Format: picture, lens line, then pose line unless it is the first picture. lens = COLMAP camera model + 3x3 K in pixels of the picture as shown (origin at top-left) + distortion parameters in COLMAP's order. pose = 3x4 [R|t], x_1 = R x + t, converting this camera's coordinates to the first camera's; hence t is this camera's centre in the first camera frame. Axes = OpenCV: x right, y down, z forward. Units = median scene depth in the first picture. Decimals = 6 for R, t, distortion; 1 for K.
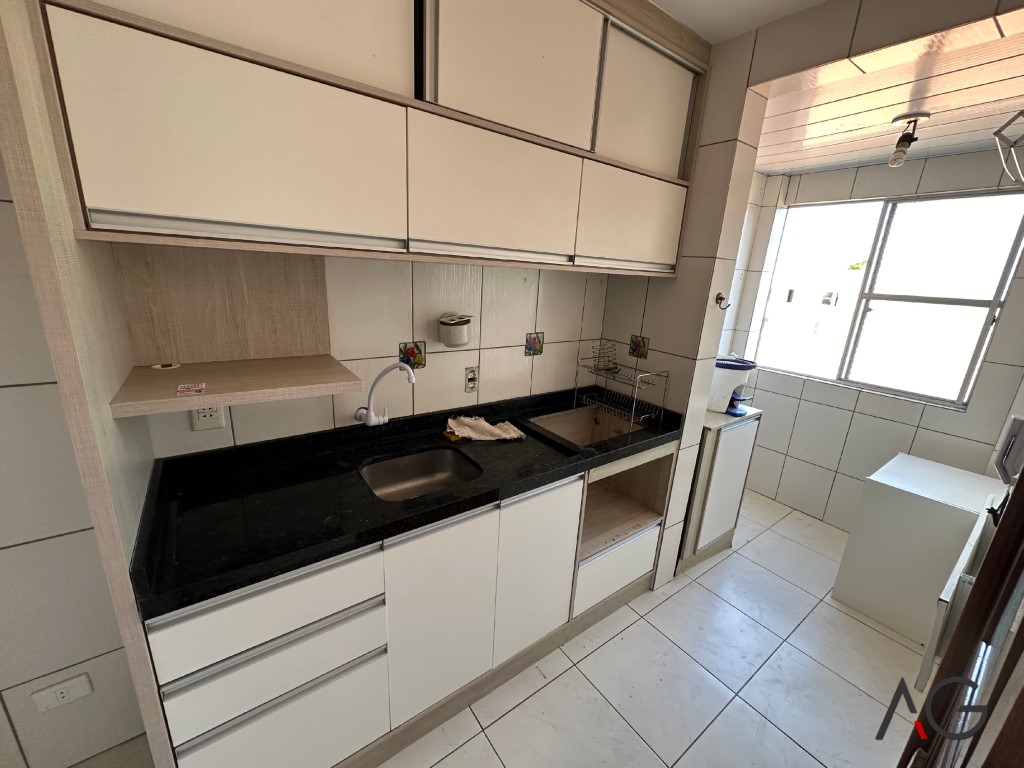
lens RADIAL K [[408.5, 0, 510.0], [0, 408.5, 380.3], [0, 0, 1]] dist [-0.003059, -0.000092]
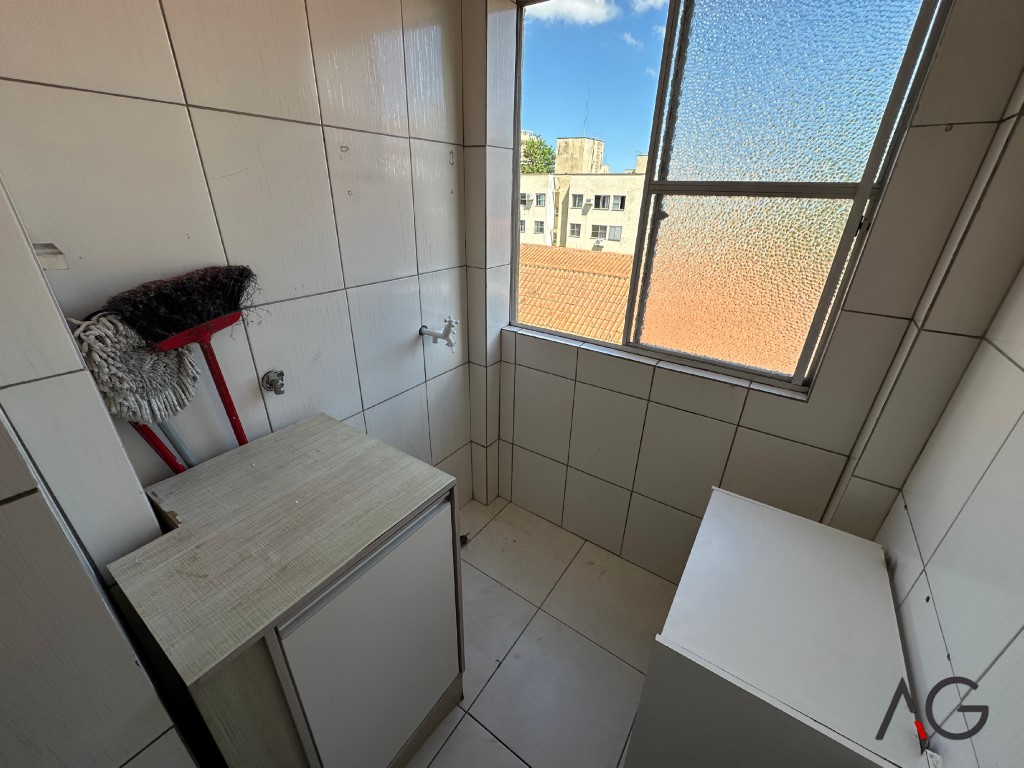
lens RADIAL K [[408.5, 0, 507.6], [0, 408.5, 379.8], [0, 0, 1]] dist [-0.003059, -0.000092]
pose [[0.943114, -0.170825, 0.285227, 0.592053], [0.115567, 0.972849, 0.200520, -0.111778], [-0.311737, -0.156151, 0.937250, 0.626929]]
